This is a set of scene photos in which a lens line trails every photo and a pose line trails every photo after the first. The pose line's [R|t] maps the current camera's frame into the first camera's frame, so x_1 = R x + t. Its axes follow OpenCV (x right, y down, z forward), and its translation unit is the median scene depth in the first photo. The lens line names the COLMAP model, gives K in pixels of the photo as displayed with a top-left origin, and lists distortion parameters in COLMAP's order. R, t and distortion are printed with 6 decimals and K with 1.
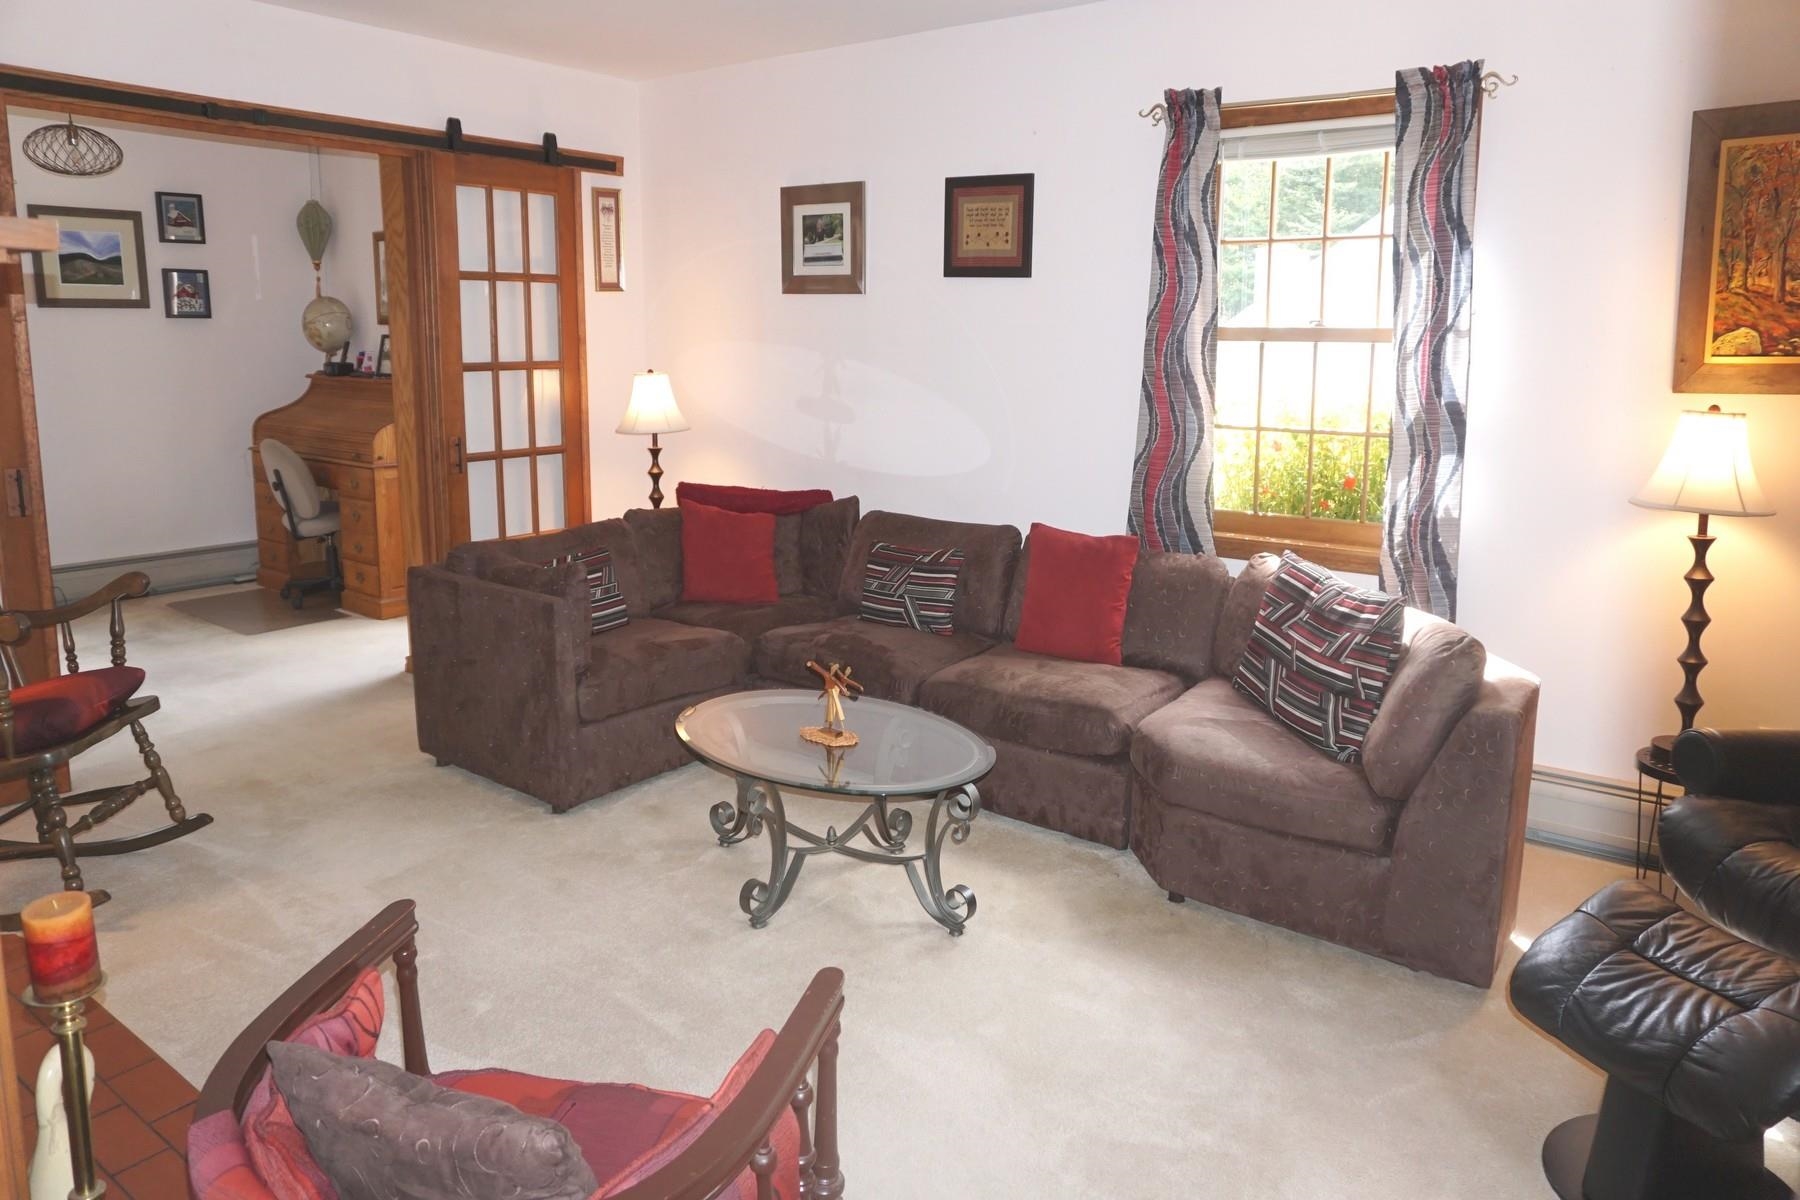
lens RADIAL K [[1252.6, 0, 901.7], [0, 1252.6, 497.3], [0, 0, 1]] dist [0.001308, -0.000894]
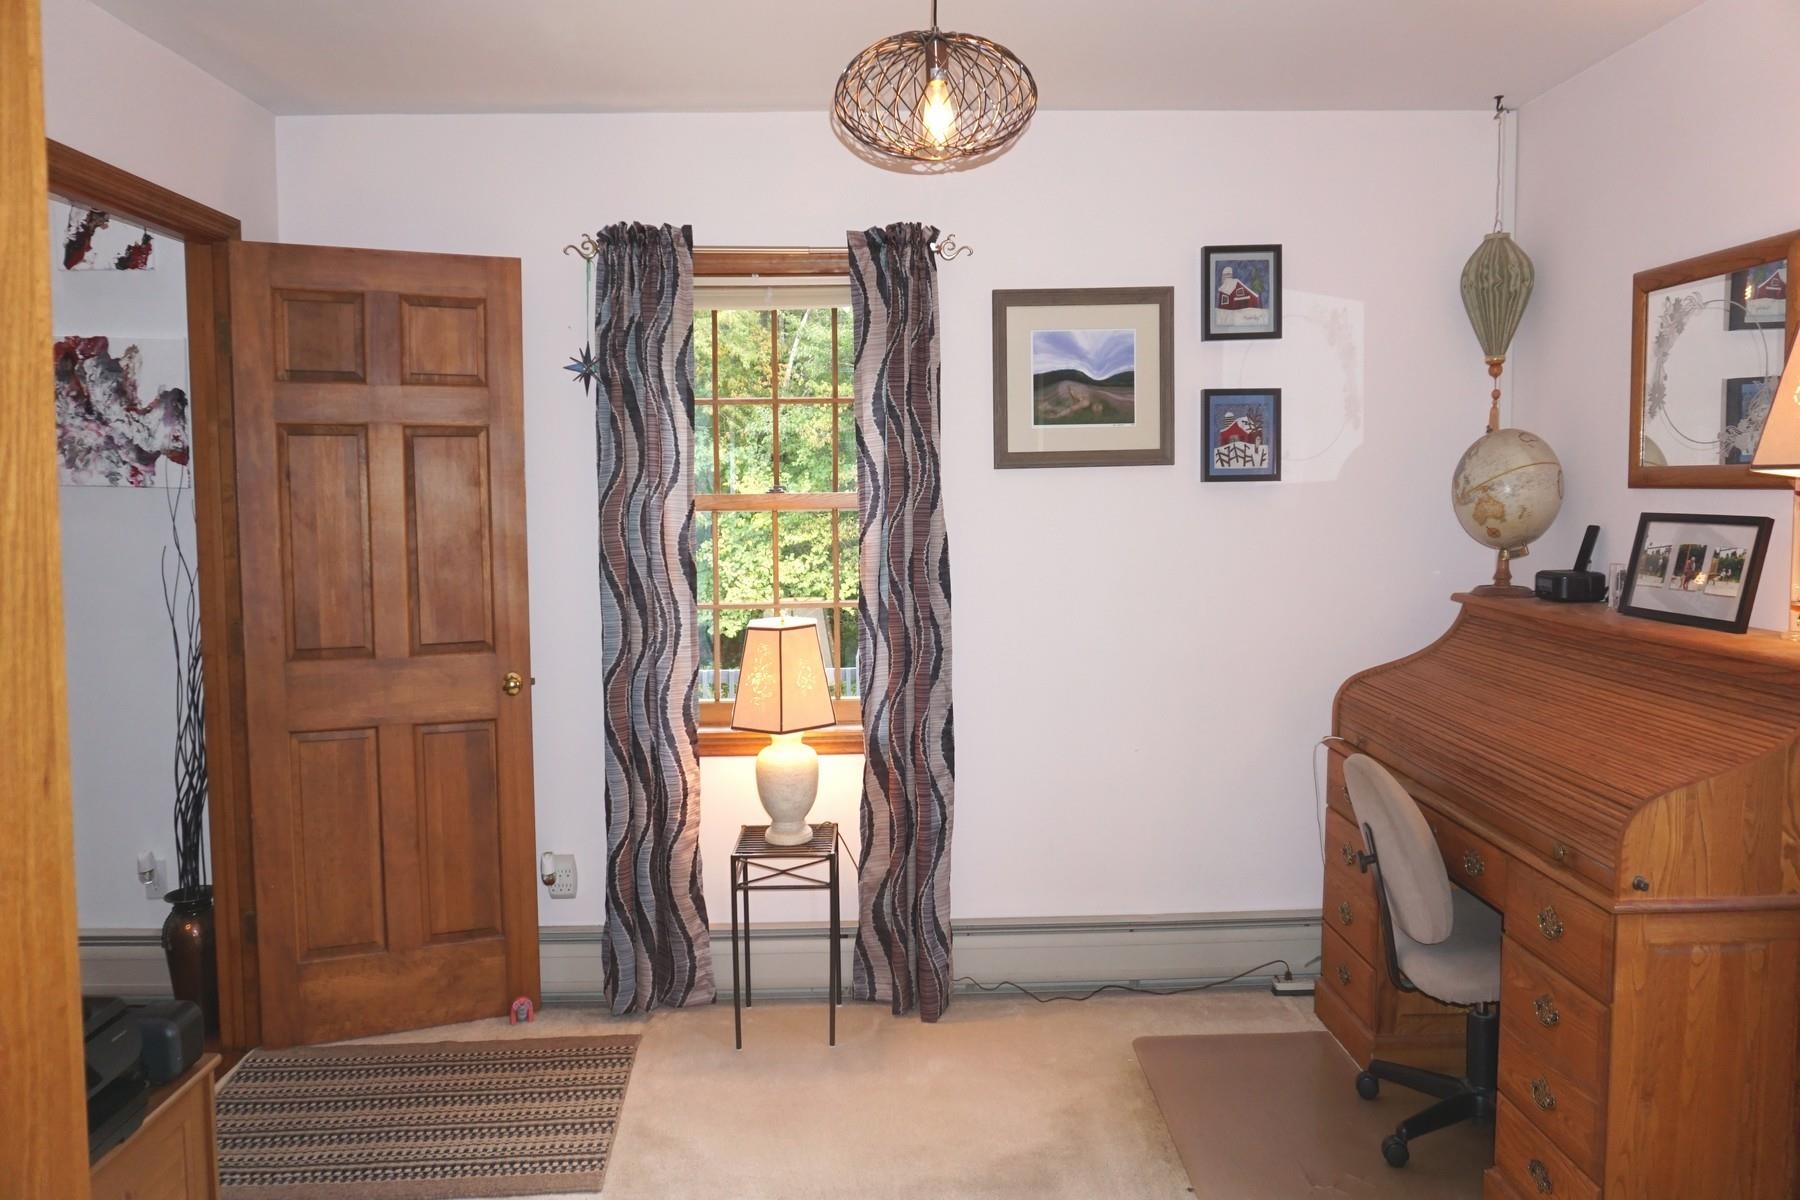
lens RADIAL K [[1252.6, 0, 894.9], [0, 1252.6, 584.9], [0, 0, 1]] dist [0.001308, -0.000894]
pose [[0.641458, 0.043977, -0.765897, -0.267074], [-0.084591, 0.996322, -0.013639, -0.083158], [0.762480, 0.073537, 0.642819, 0.574504]]
